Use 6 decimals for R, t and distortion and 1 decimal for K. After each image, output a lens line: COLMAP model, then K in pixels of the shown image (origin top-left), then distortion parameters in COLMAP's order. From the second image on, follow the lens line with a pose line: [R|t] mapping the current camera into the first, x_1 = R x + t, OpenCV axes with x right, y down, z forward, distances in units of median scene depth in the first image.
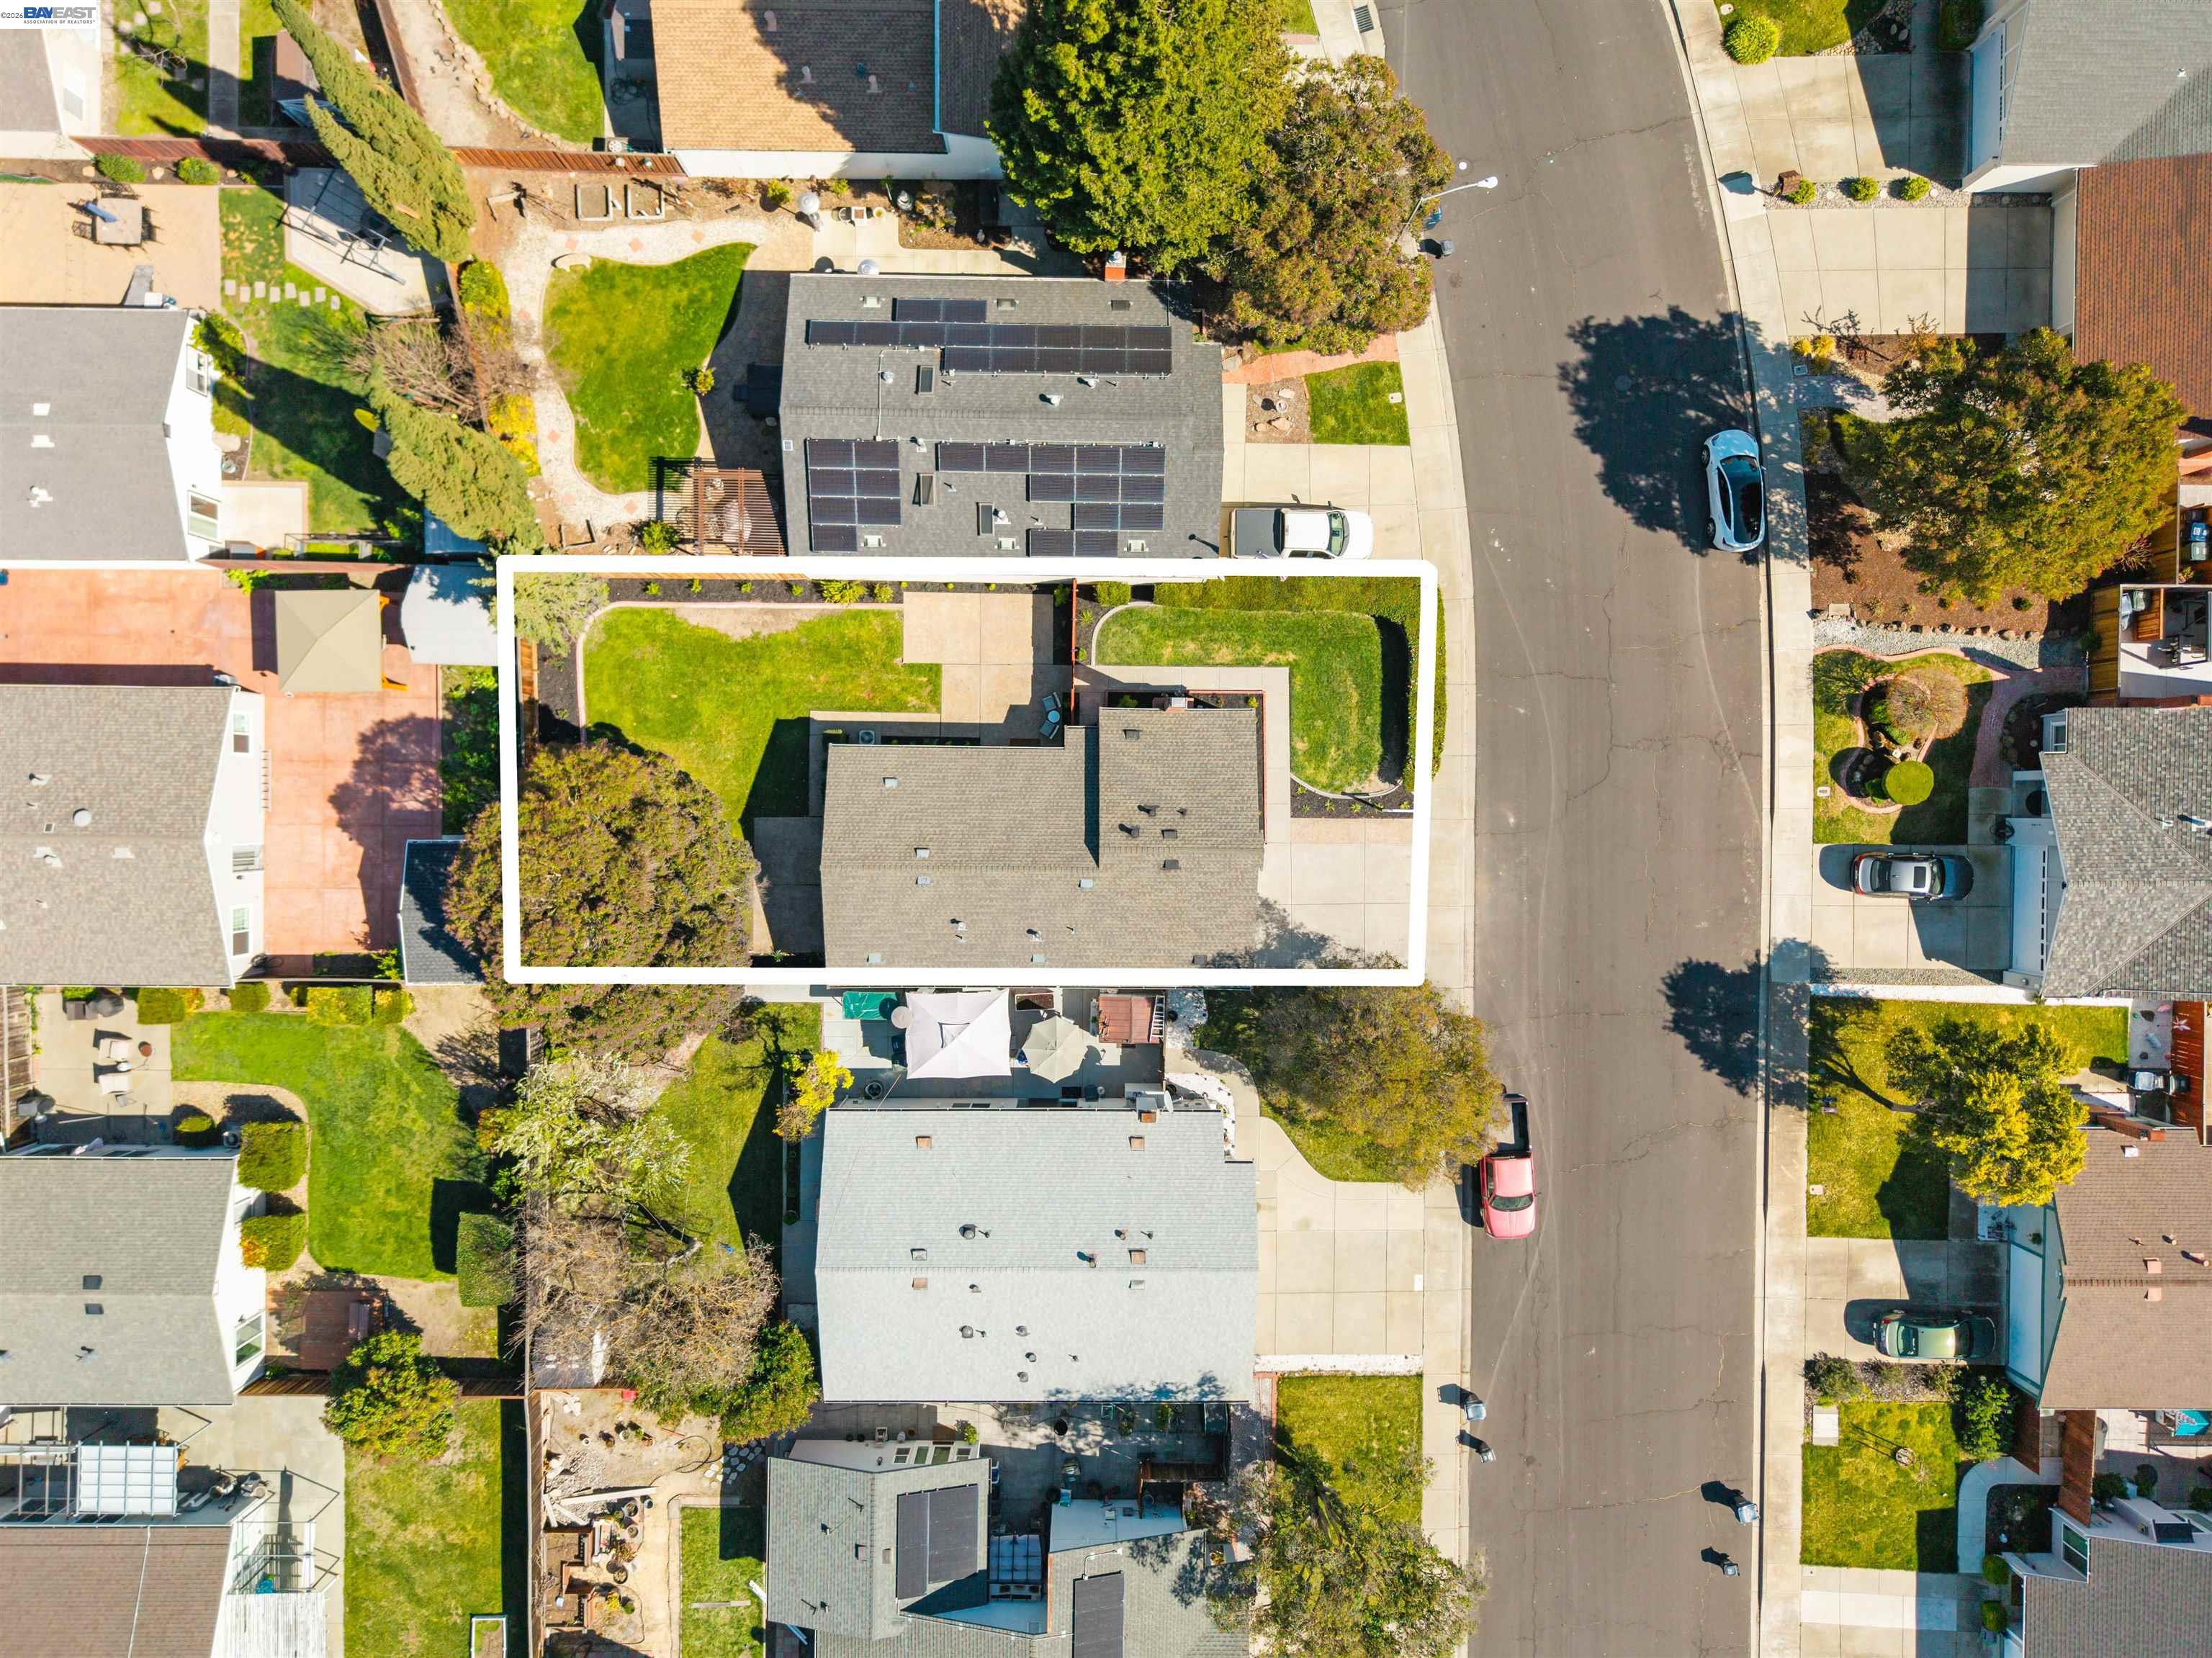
lens RADIAL K [[1481.0, 0, 1106.0], [0, 1481.0, 829.0], [0, 0, 1]] dist [0.046722, -0.055437]
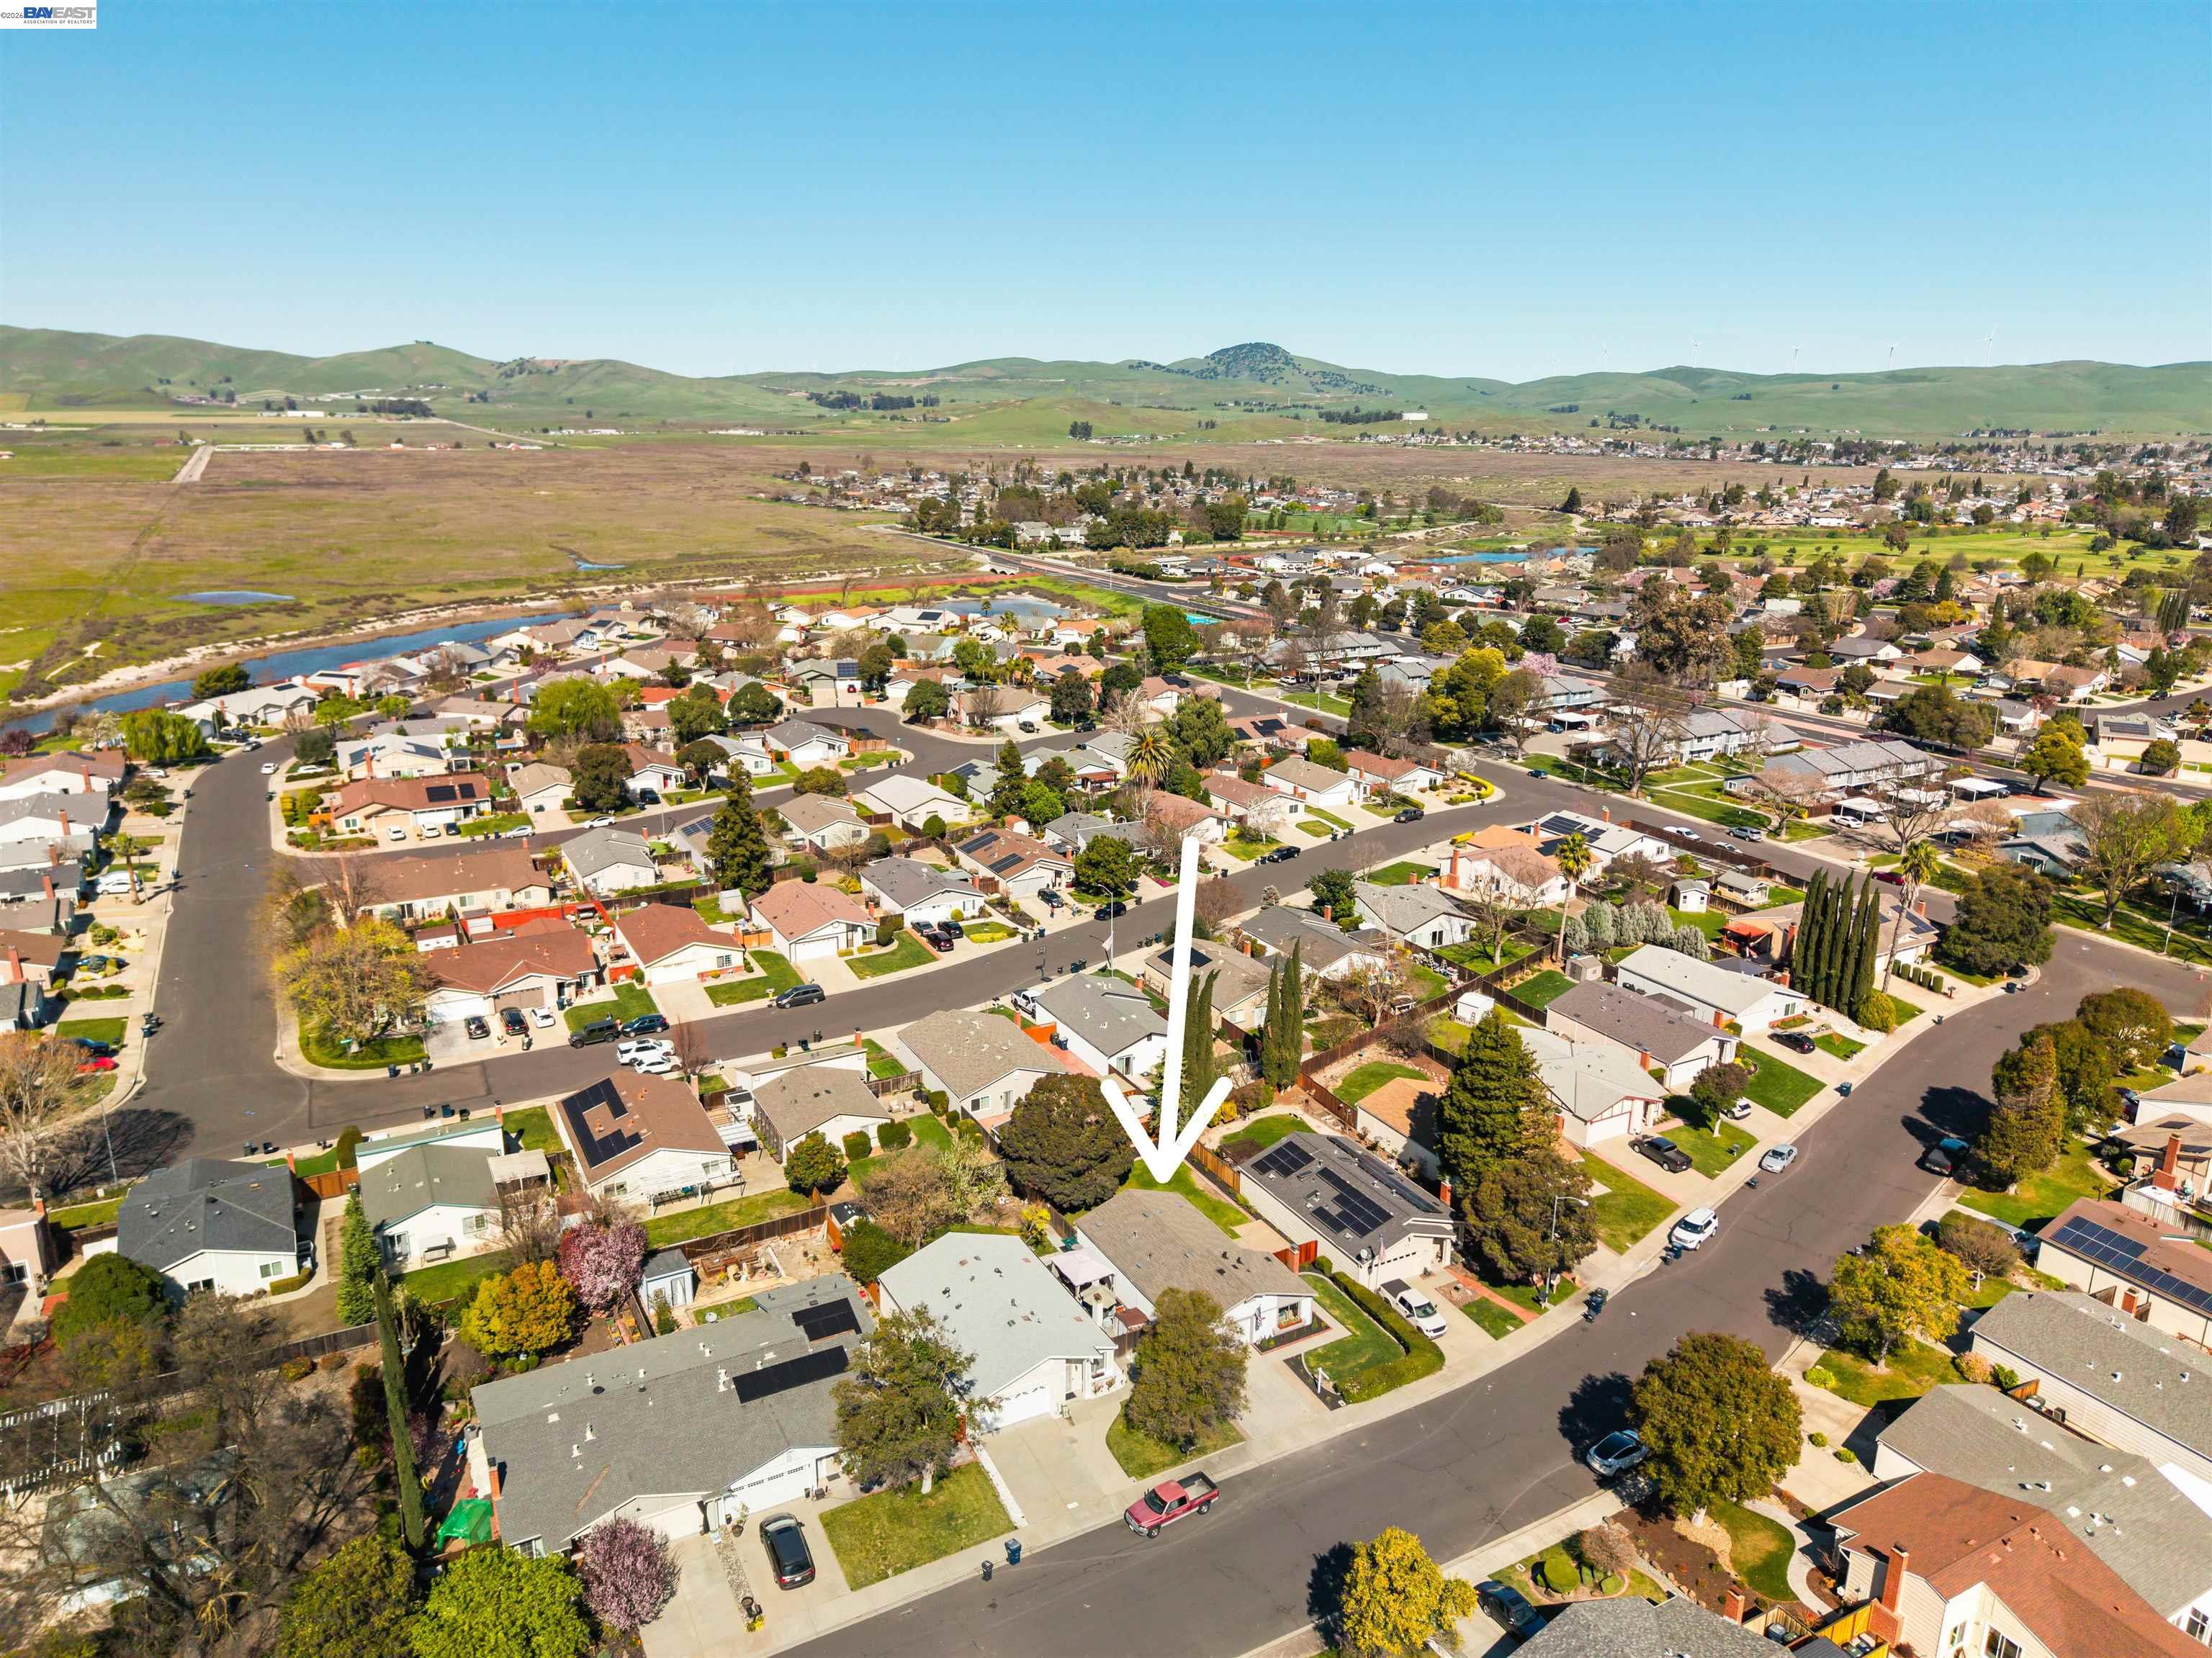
lens RADIAL K [[1481.0, 0, 1106.0], [0, 1481.0, 829.0], [0, 0, 1]] dist [0.046722, -0.055437]
pose [[0.485115, 0.228603, -0.844040, 1.311286], [-0.874255, 0.106375, -0.473670, 0.900947], [-0.018498, 0.967690, 0.251462, -0.008030]]
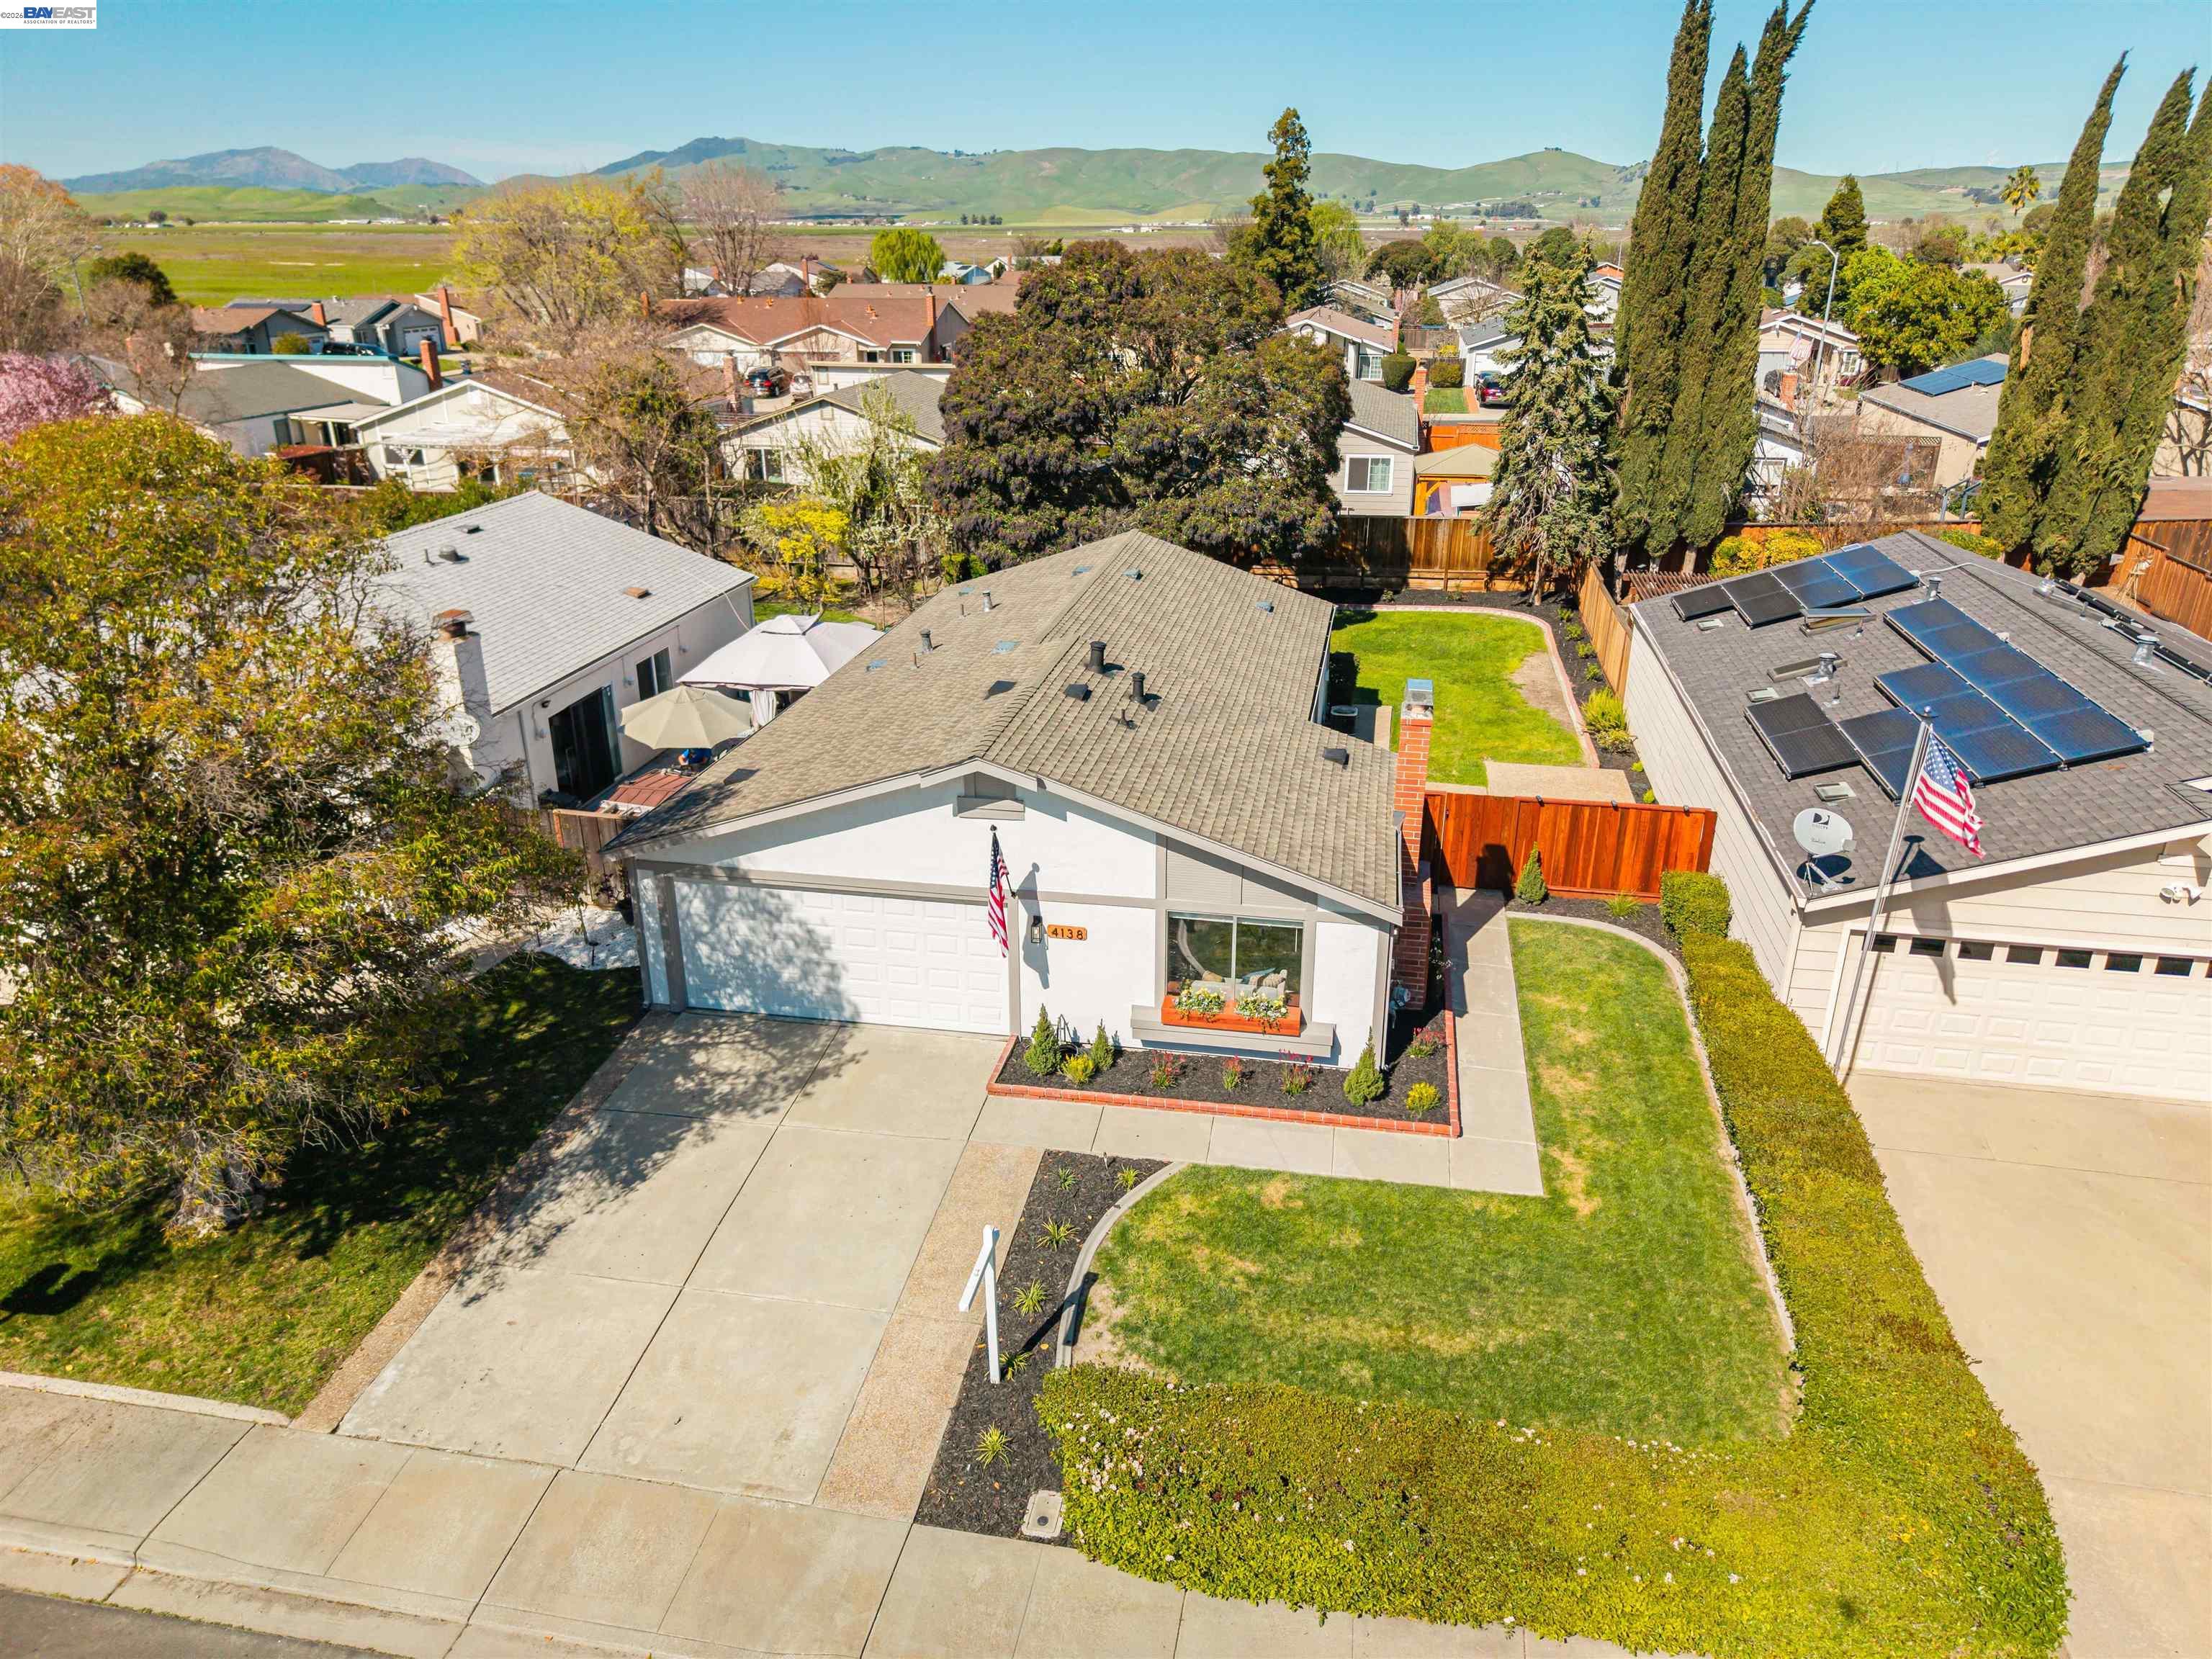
lens RADIAL K [[1479.5, 0, 1106.0], [0, 1479.5, 829.5], [0, 0, 1]] dist [0.005573, 0.001682]
pose [[-0.177721, 0.359637, -0.916011, 0.378758], [-0.983927, -0.081427, 0.158928, -0.060845], [-0.017431, 0.929532, 0.368328, 0.817152]]
